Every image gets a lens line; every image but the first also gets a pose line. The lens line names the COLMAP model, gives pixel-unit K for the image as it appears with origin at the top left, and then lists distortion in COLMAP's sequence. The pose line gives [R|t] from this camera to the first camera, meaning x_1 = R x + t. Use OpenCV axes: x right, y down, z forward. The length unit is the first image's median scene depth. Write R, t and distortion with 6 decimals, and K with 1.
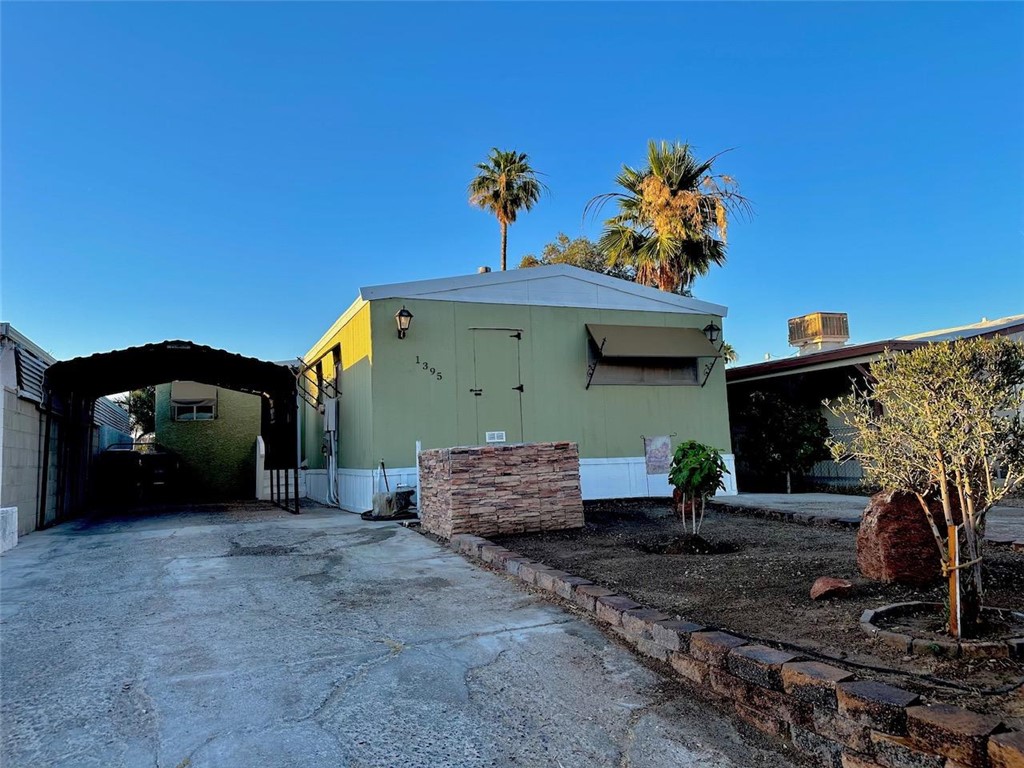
lens RADIAL K [[717.0, 0, 512.0], [0, 717.0, 384.0], [0, 0, 1]] dist [0.124307, -0.195015]
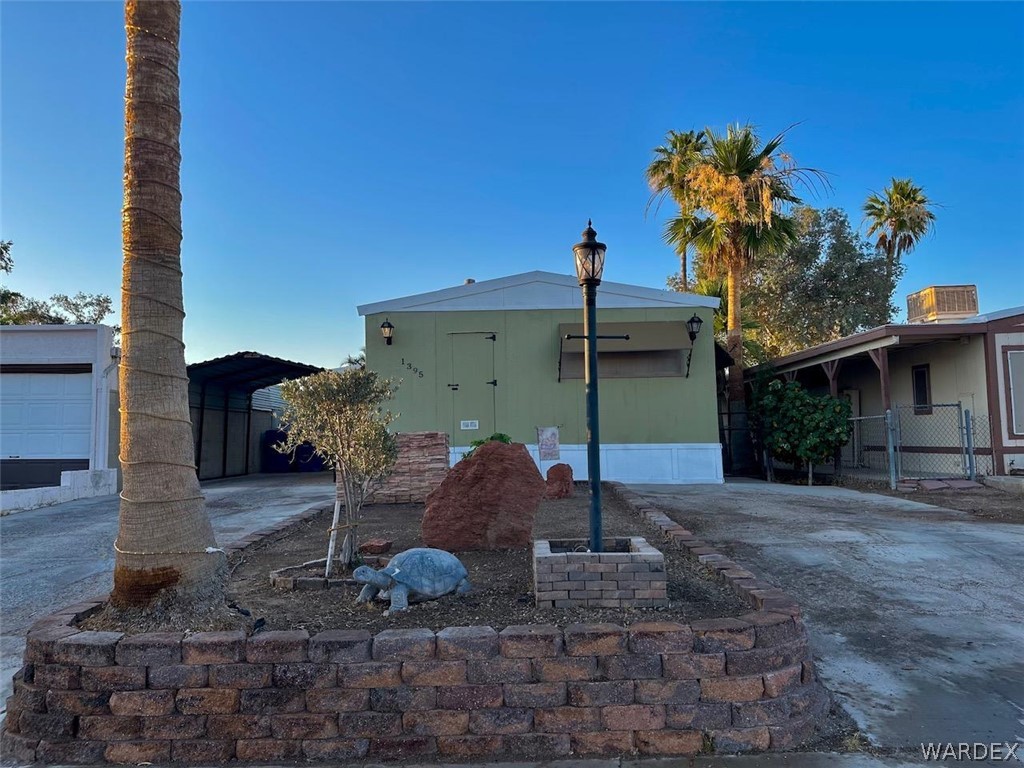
lens RADIAL K [[717.0, 0, 512.0], [0, 717.0, 384.0], [0, 0, 1]] dist [0.124307, -0.195015]
pose [[0.918558, -0.010642, -0.395142, 0.440455], [0.022696, 0.999408, 0.025844, -0.019160], [0.394633, -0.032707, 0.918256, -0.046581]]
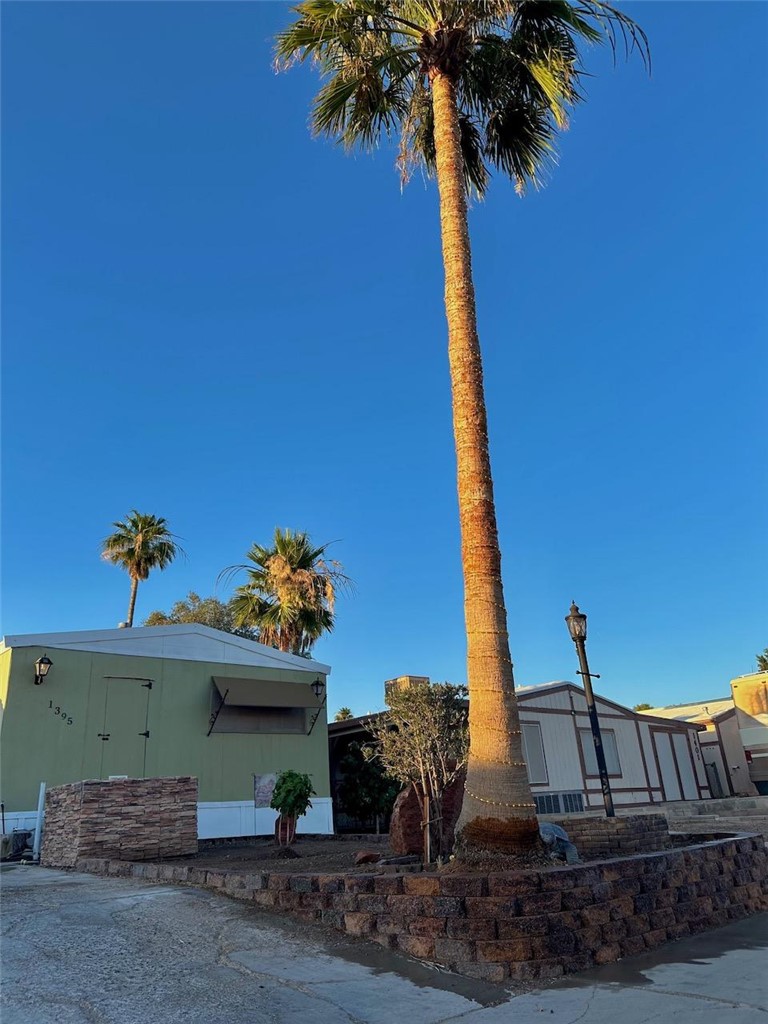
lens RADIAL K [[717.0, 0, 384.2], [0, 717.0, 519.4], [0, 0, 1]] dist [0.124307, -0.195015]
pose [[0.944023, 0.104026, 0.313048, -0.025545], [-0.003819, 0.952359, -0.304956, 0.028377], [-0.329857, 0.286690, 0.899446, -0.199417]]
